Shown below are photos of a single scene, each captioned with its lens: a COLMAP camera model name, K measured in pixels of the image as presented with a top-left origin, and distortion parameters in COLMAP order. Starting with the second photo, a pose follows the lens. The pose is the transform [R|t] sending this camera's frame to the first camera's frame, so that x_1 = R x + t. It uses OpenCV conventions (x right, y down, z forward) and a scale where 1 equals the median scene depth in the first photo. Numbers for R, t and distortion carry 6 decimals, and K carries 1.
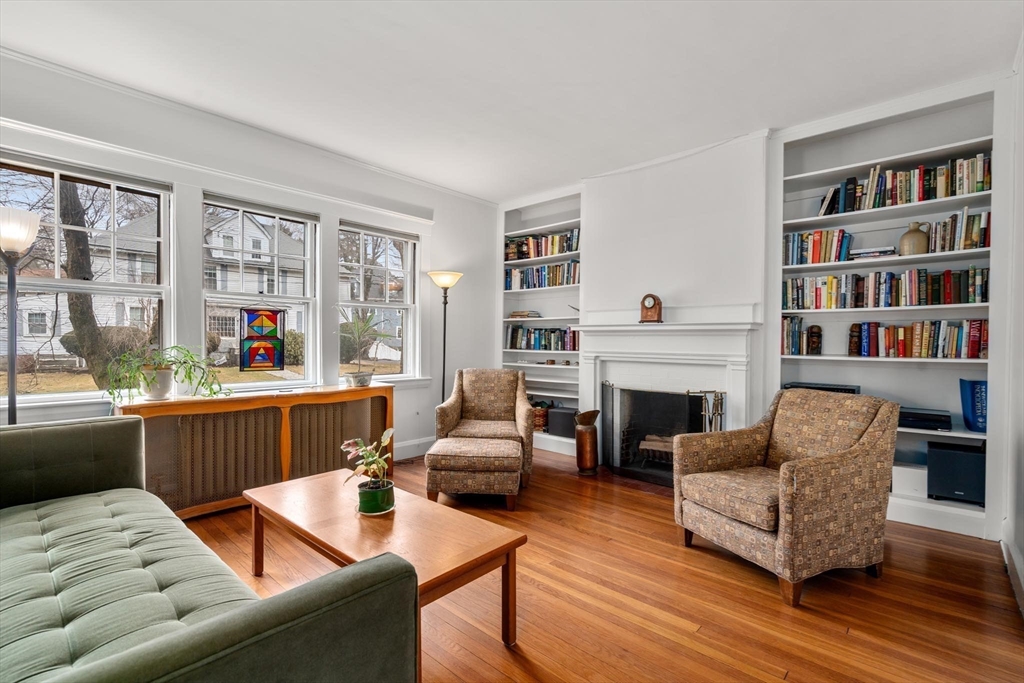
lens RADIAL K [[471.9, 0, 508.0], [0, 471.9, 346.6], [0, 0, 1]] dist [-0.001778, 0.002126]
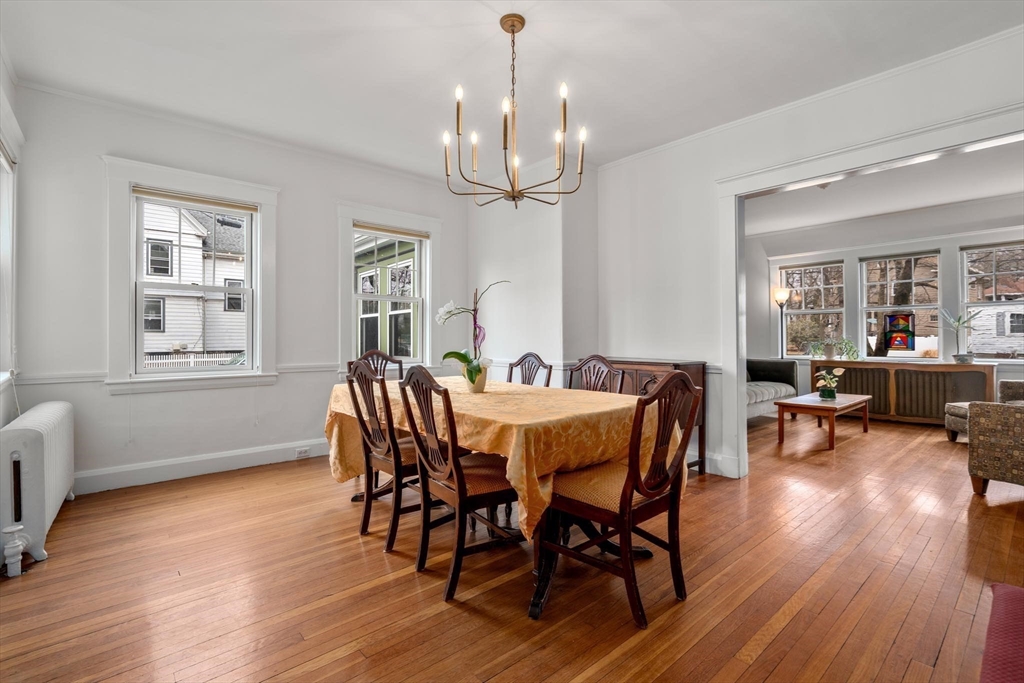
lens RADIAL K [[471.9, 0, 508.6], [0, 471.9, 339.9], [0, 0, 1]] dist [-0.001778, 0.002126]
pose [[-0.119024, -0.007210, -0.992865, 1.164410], [-0.010548, 0.999926, -0.005997, 0.033477], [0.992835, 0.009759, -0.119091, -0.176811]]
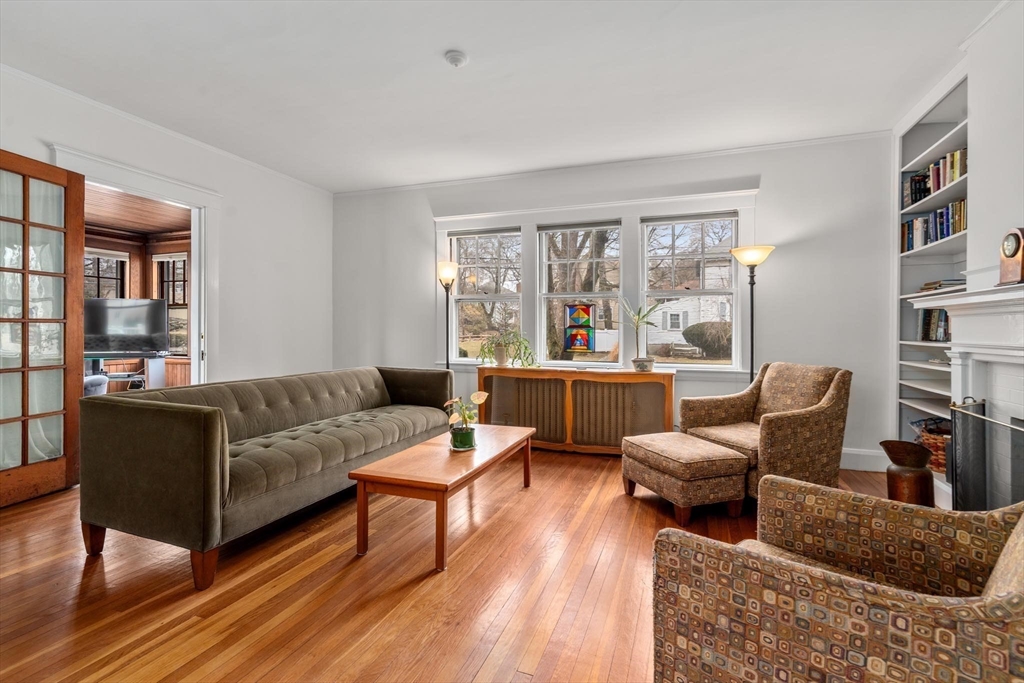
lens RADIAL K [[471.9, 0, 516.8], [0, 471.9, 333.2], [0, 0, 1]] dist [-0.001778, 0.002126]
pose [[0.378106, -0.000950, -0.925762, 0.522295], [-0.014749, 0.999866, -0.007050, 0.009499], [0.925645, 0.016320, 0.378041, 0.306126]]
